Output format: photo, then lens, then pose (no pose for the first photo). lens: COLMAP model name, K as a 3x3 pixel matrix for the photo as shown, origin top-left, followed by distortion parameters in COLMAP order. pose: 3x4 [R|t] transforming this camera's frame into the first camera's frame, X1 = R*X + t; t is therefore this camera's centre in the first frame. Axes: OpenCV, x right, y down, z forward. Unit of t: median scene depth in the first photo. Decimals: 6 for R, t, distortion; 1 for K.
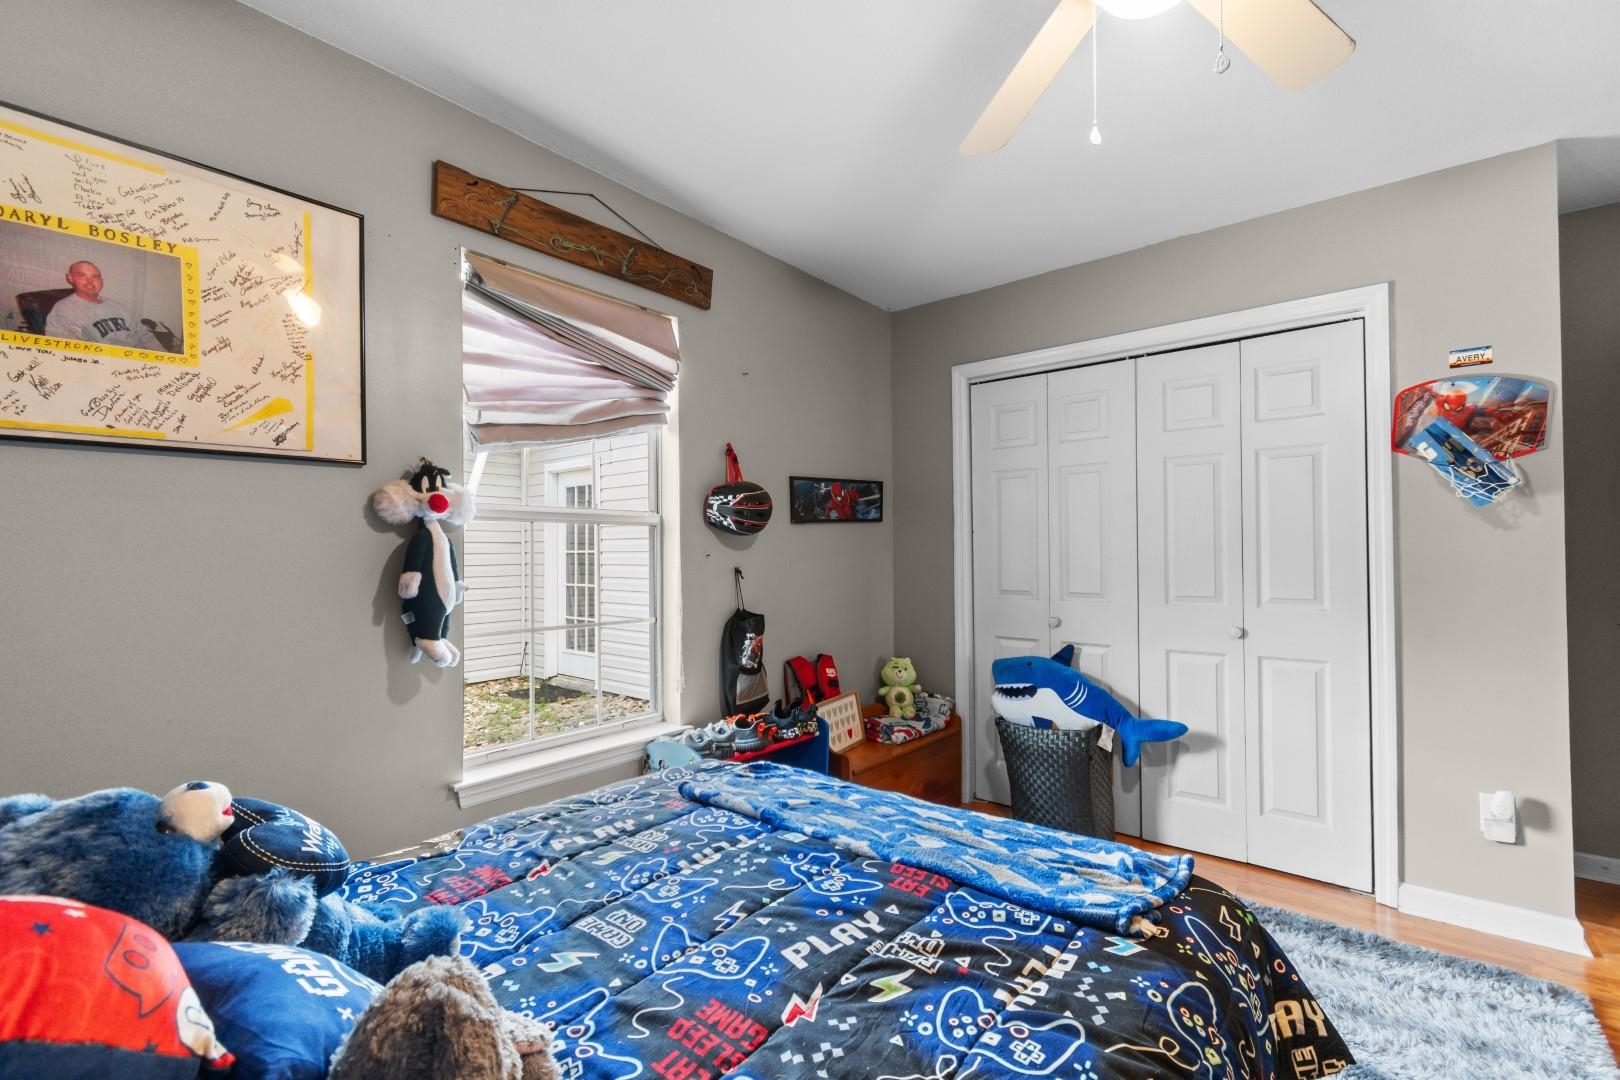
lens RADIAL K [[706.0, 0, 822.9], [0, 706.0, 555.6], [0, 0, 1]] dist [0.005280, -0.002115]
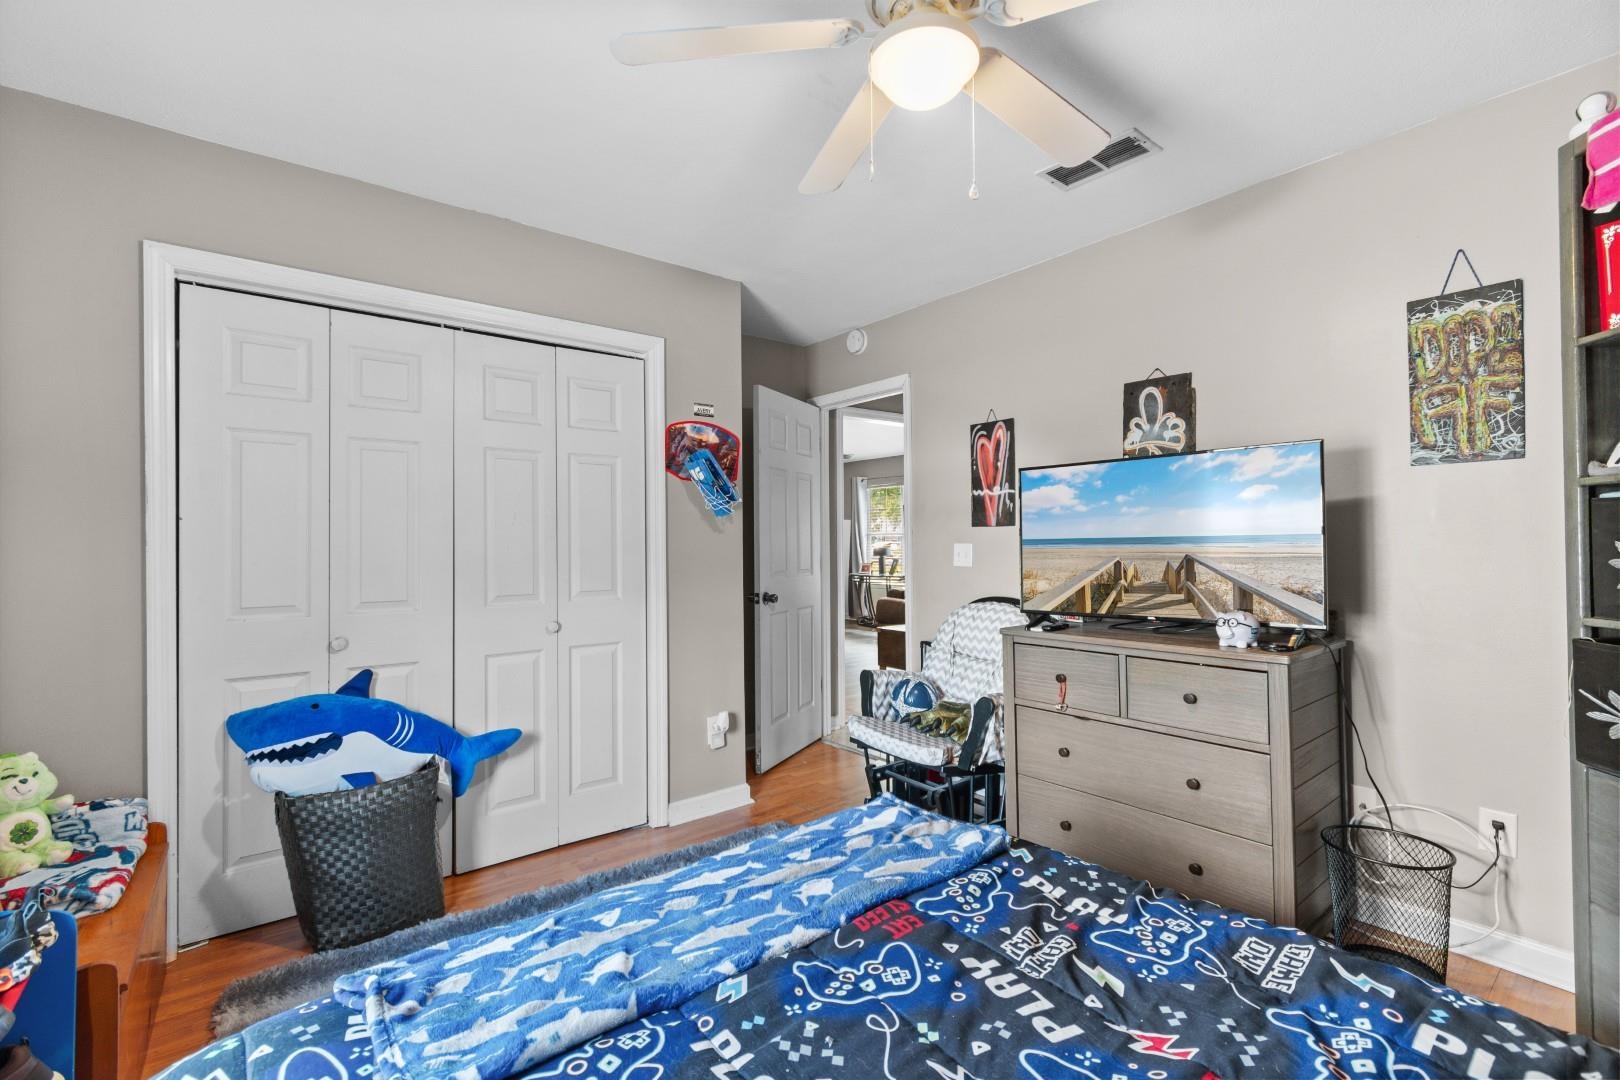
lens RADIAL K [[706.0, 0, 804.0], [0, 706.0, 548.2], [0, 0, 1]] dist [0.005280, -0.002115]
pose [[0.225919, -0.001414, 0.974145, -0.599715], [0.010842, 0.999941, -0.001063, -0.002924], [-0.974086, 0.010801, 0.225920, 0.718817]]
